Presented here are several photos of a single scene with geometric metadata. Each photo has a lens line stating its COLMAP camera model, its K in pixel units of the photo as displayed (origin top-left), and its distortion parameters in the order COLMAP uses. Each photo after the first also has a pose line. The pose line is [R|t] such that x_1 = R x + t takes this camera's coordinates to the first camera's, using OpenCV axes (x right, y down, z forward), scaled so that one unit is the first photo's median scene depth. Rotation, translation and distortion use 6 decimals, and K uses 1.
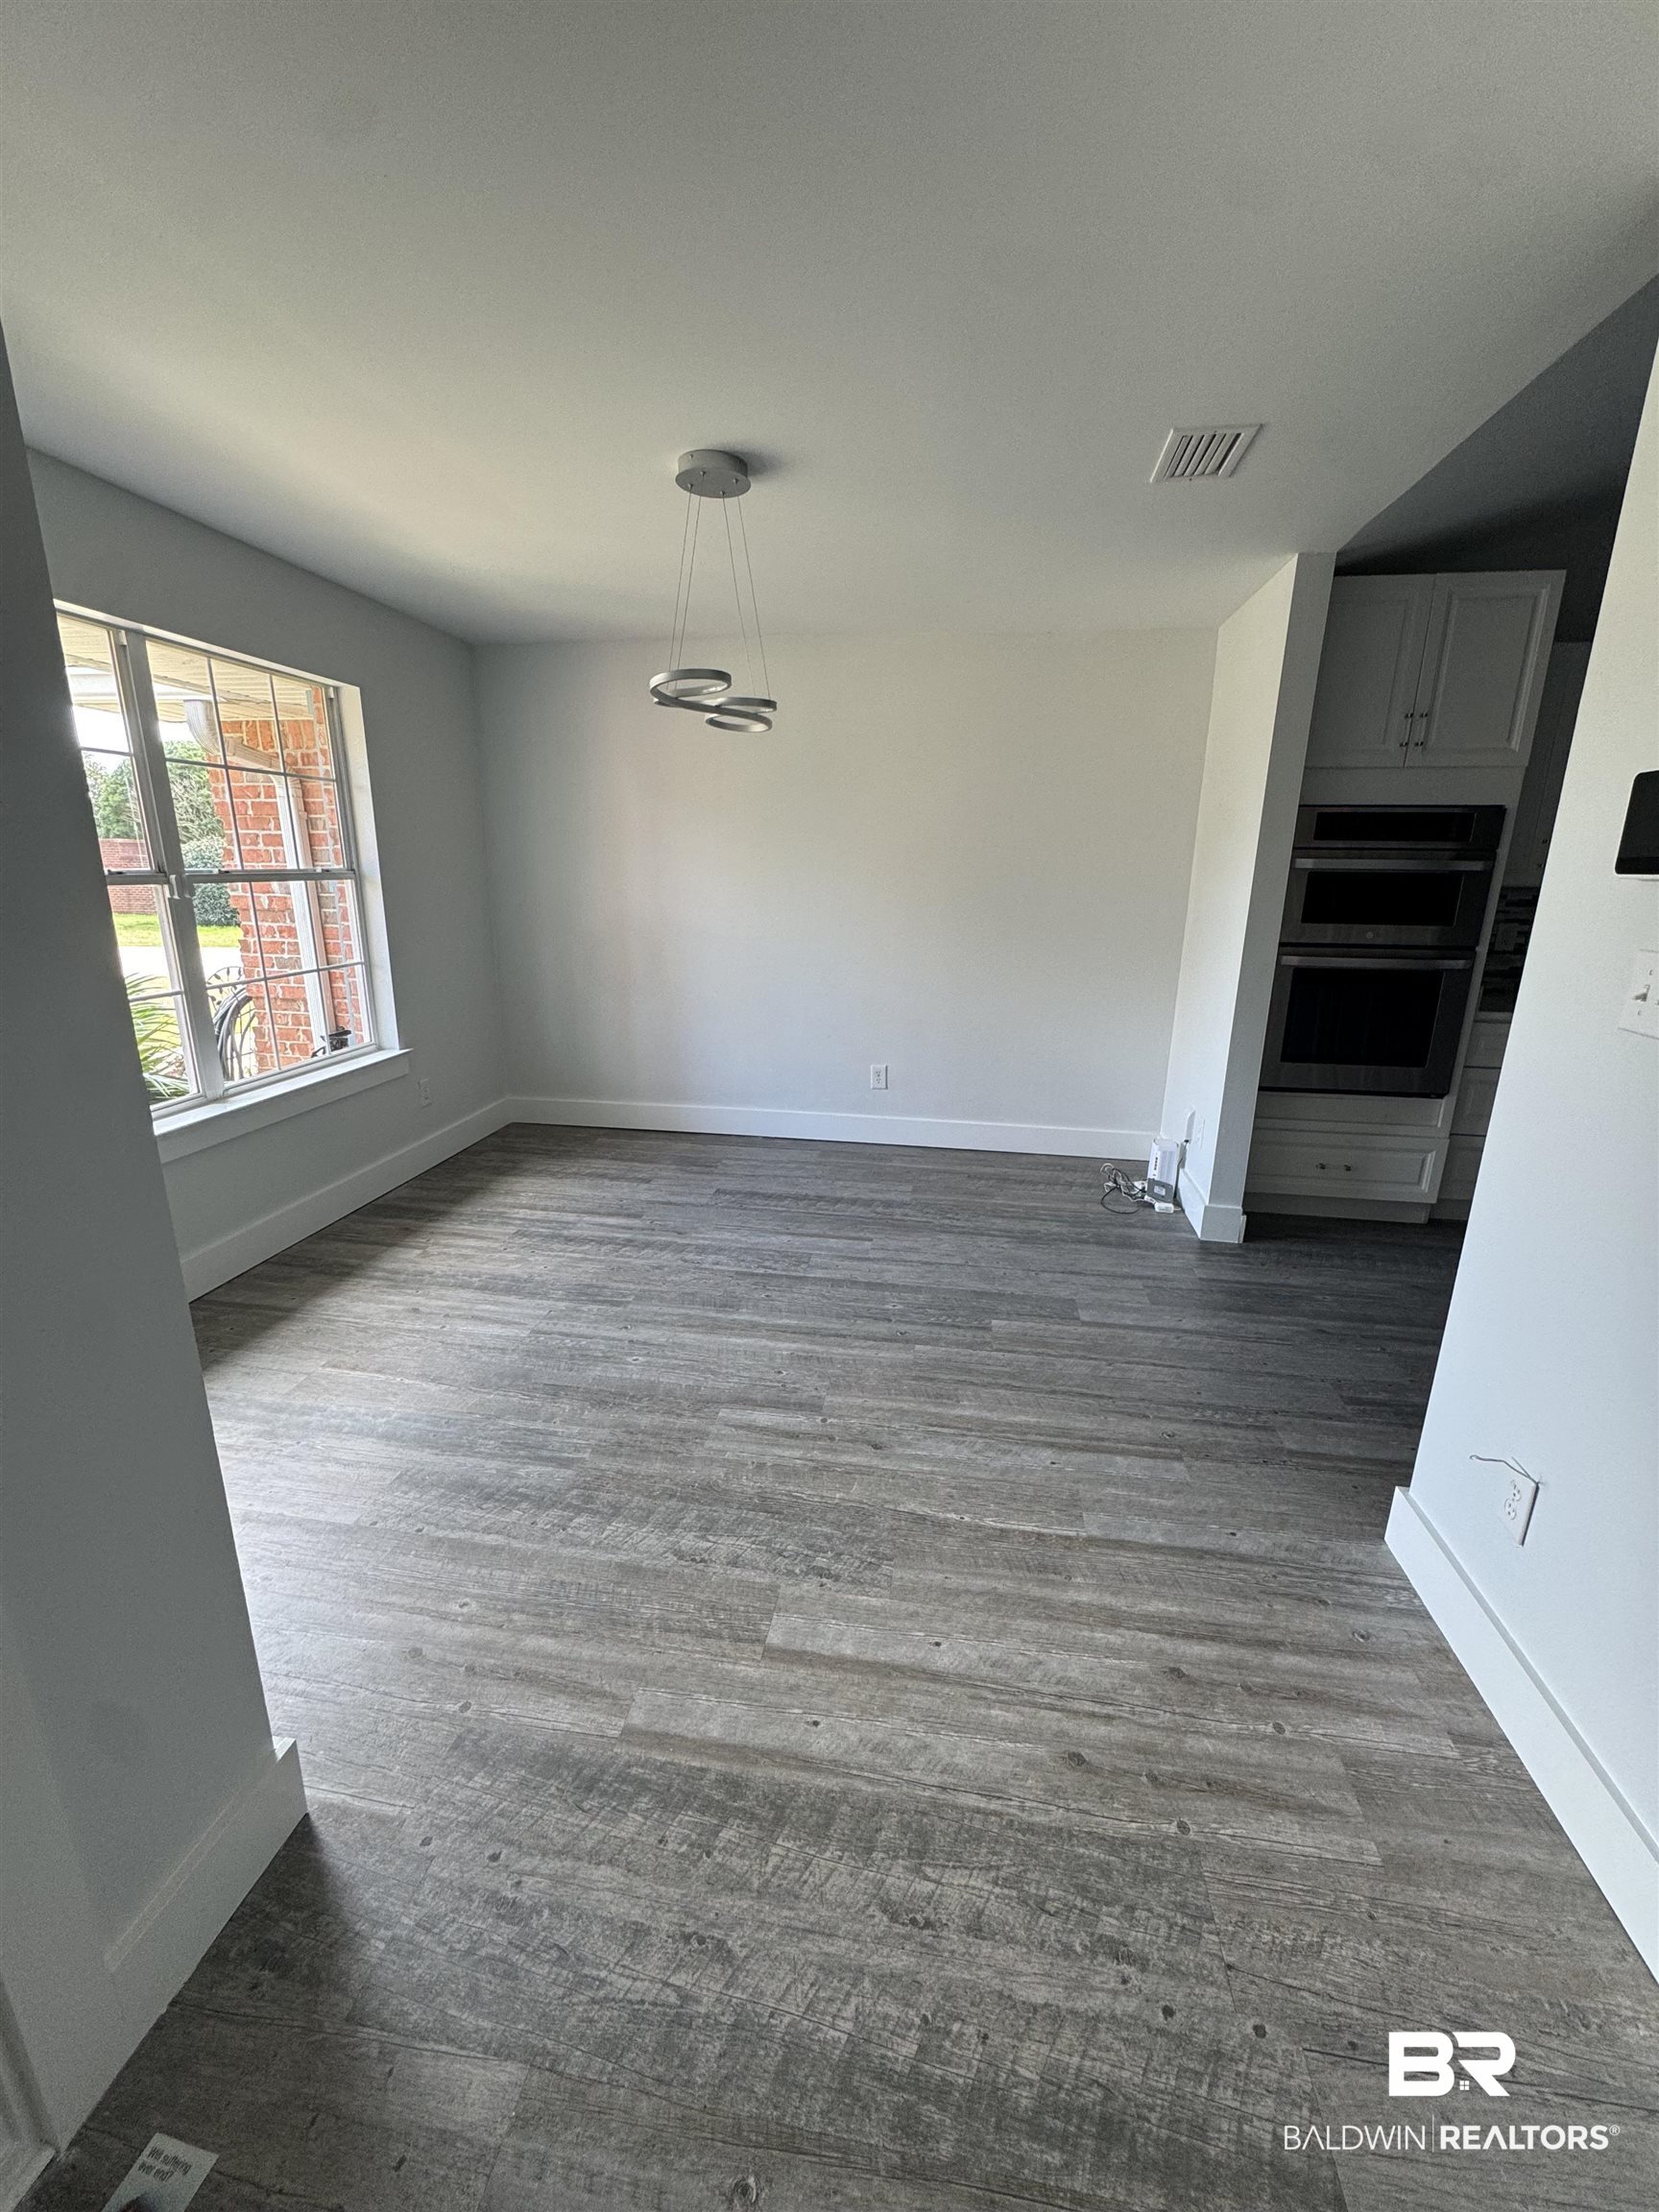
lens RADIAL K [[885.7, 0, 827.1], [0, 885.7, 1106.1], [0, 0, 1]] dist [-0.004309, 0.000136]
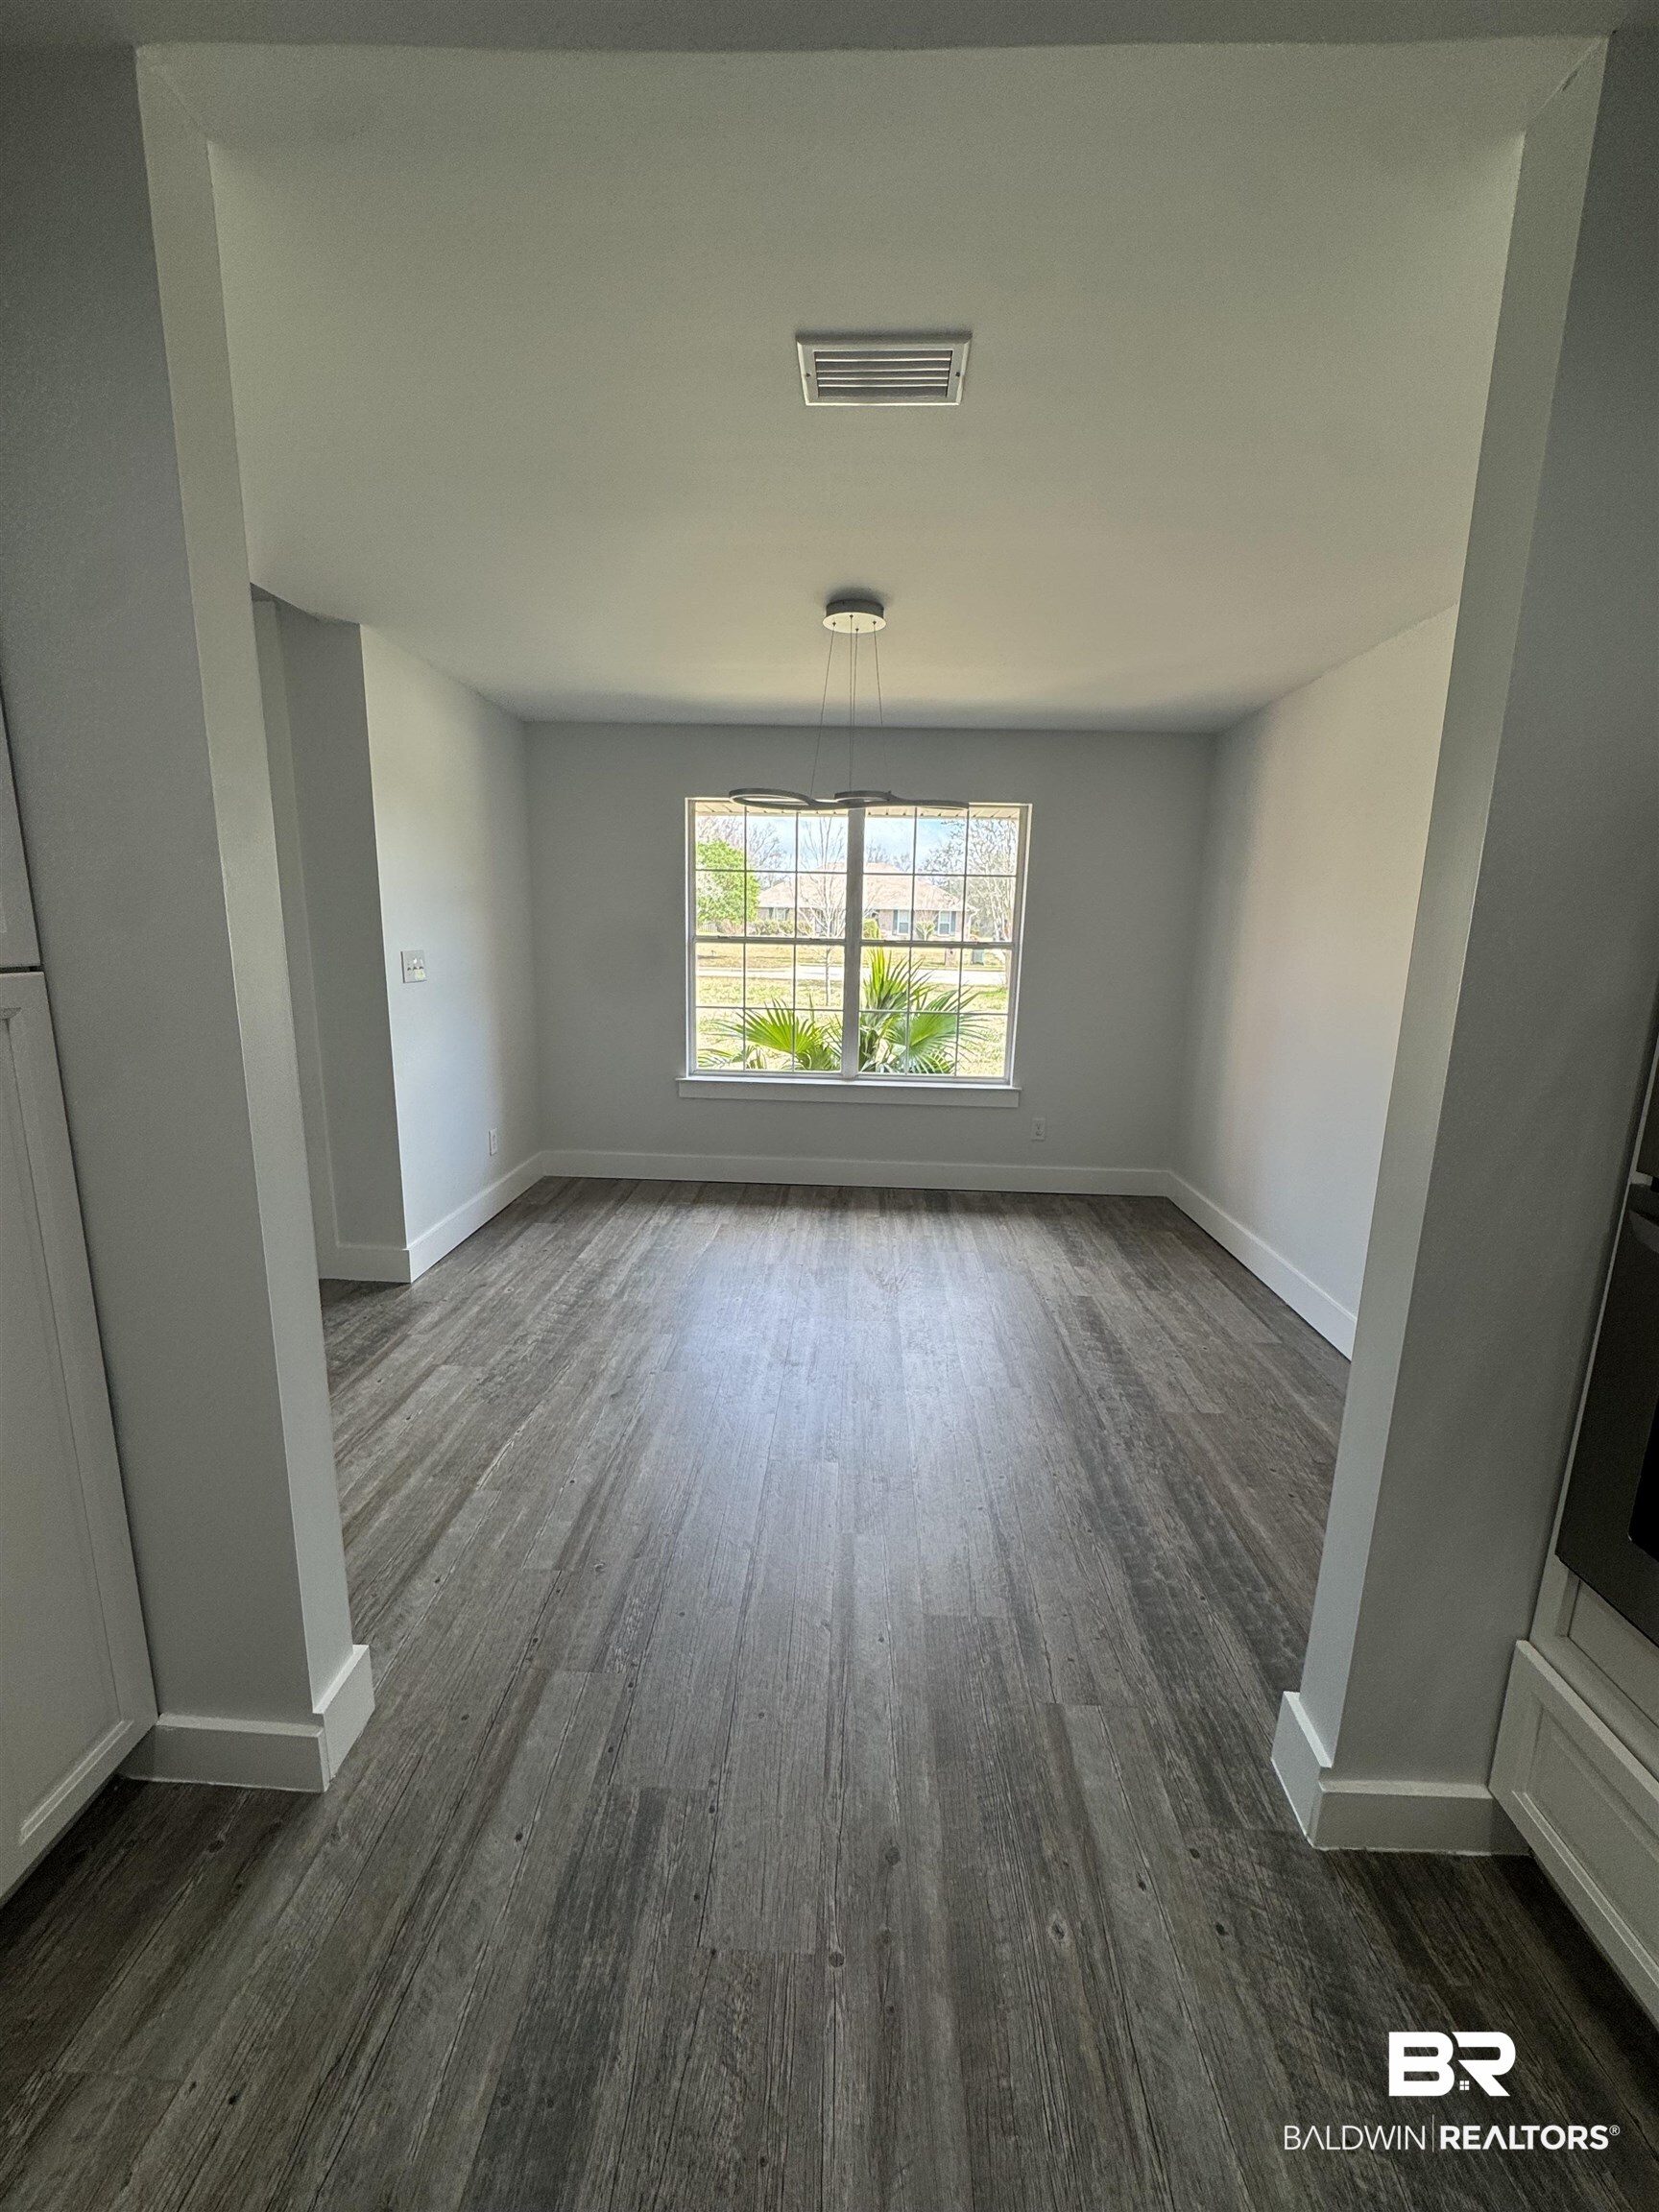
lens RADIAL K [[885.7, 0, 827.1], [0, 885.7, 1106.1], [0, 0, 1]] dist [-0.004309, 0.000136]
pose [[0.113273, 0.189869, -0.975253, 0.811115], [-0.282518, 0.947208, 0.151595, -0.177999], [0.952551, 0.258355, 0.160934, 0.655394]]
